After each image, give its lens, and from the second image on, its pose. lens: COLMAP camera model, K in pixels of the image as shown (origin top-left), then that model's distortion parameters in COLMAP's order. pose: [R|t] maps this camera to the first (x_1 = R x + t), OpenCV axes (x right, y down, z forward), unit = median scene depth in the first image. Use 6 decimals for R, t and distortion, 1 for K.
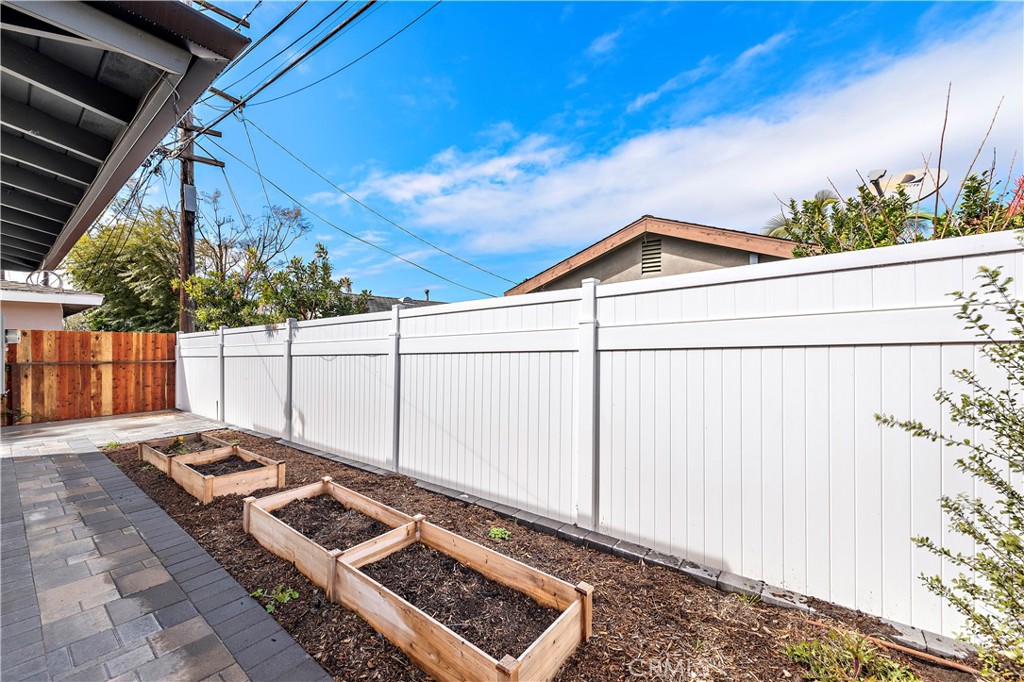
lens RADIAL K [[401.9, 0, 517.3], [0, 401.9, 341.1], [0, 0, 1]] dist [0.009001, -0.001289]
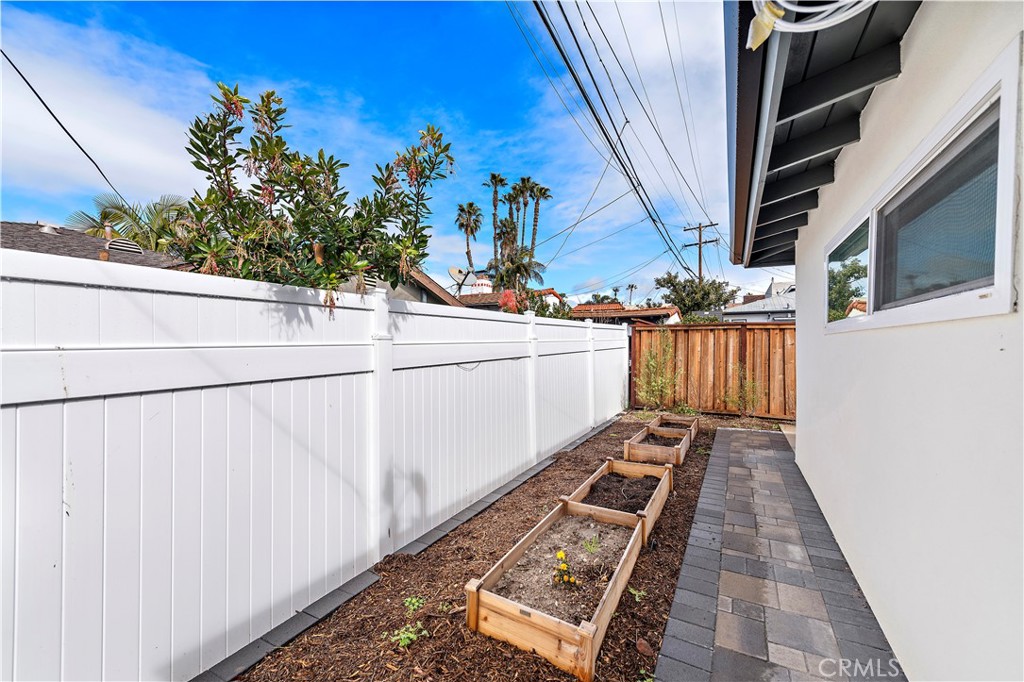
lens RADIAL K [[401.9, 0, 513.7], [0, 401.9, 346.5], [0, 0, 1]] dist [0.009001, -0.001289]
pose [[-0.149540, 0.010766, 0.988697, -2.196785], [-0.001771, 0.999936, -0.011156, 0.026285], [-0.988754, -0.003419, -0.149511, 1.941594]]
